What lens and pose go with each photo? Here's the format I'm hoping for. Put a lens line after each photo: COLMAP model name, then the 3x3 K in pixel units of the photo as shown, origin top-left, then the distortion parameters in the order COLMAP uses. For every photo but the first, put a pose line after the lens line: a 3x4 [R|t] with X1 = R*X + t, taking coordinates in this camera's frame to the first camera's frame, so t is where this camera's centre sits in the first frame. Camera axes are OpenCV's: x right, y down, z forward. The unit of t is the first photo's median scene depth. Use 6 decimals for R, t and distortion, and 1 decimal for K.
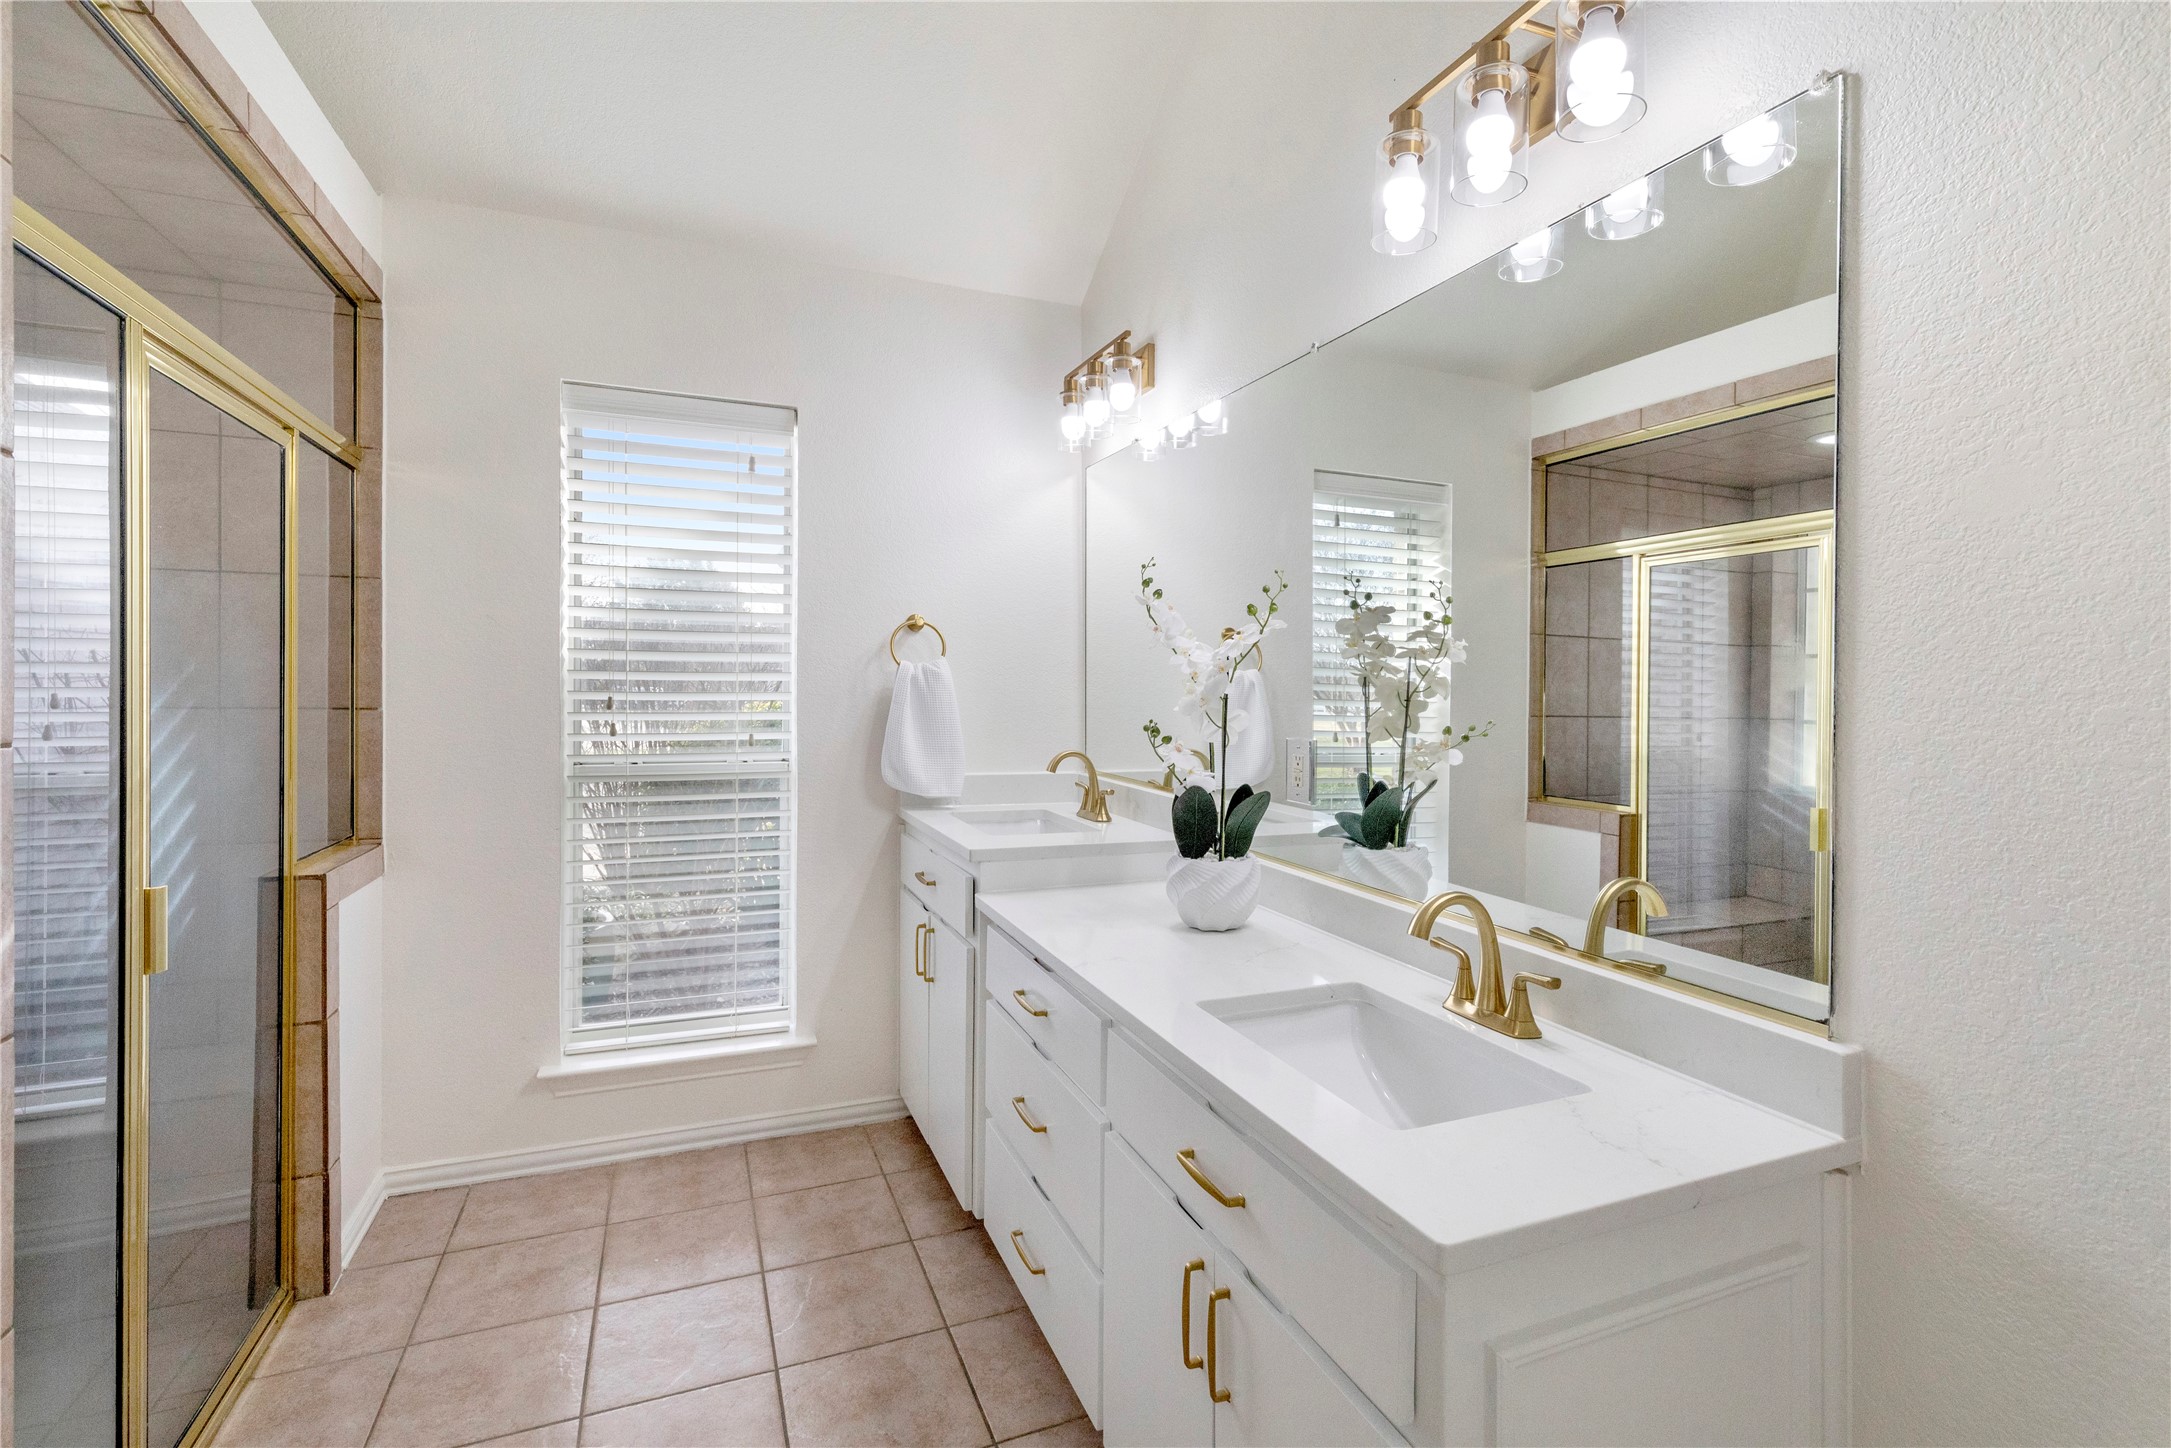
lens RADIAL K [[1003.8, 0, 1075.5], [0, 1003.8, 686.9], [0, 0, 1]] dist [0.002845, 0.001315]
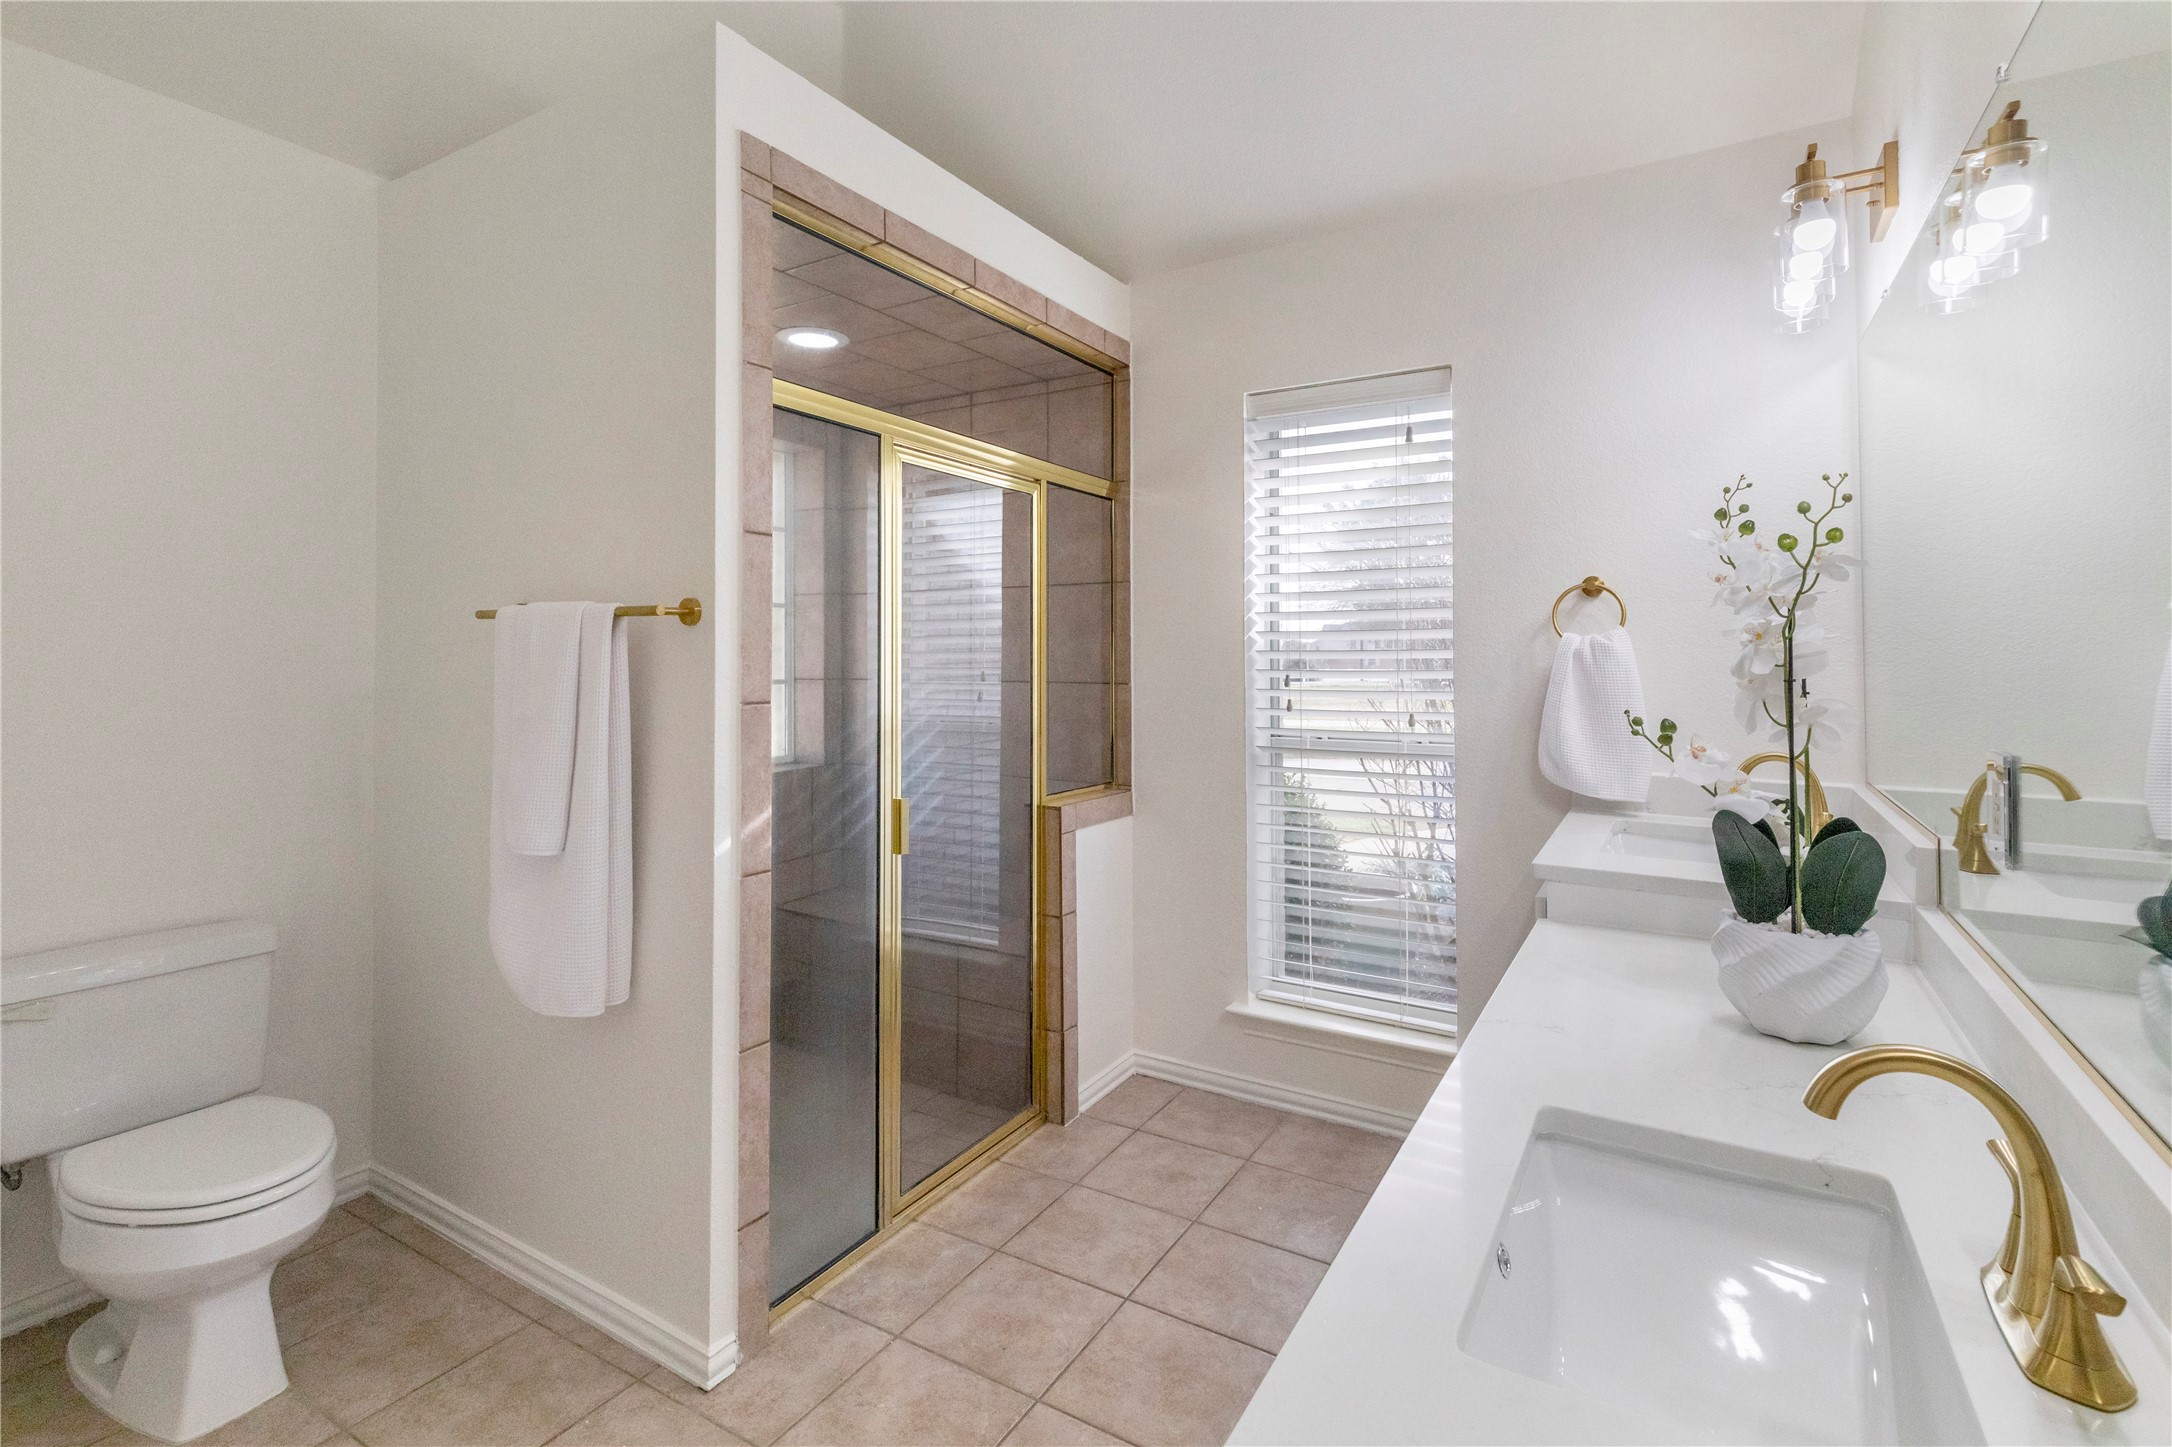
lens RADIAL K [[1004.2, 0, 1070.7], [0, 1004.2, 649.0], [0, 0, 1]] dist [0.002845, 0.001315]
pose [[0.596911, -0.020420, -0.802048, 0.285905], [0.001241, 0.999698, -0.024528, 0.008836], [0.802307, 0.013646, 0.596756, 0.181714]]
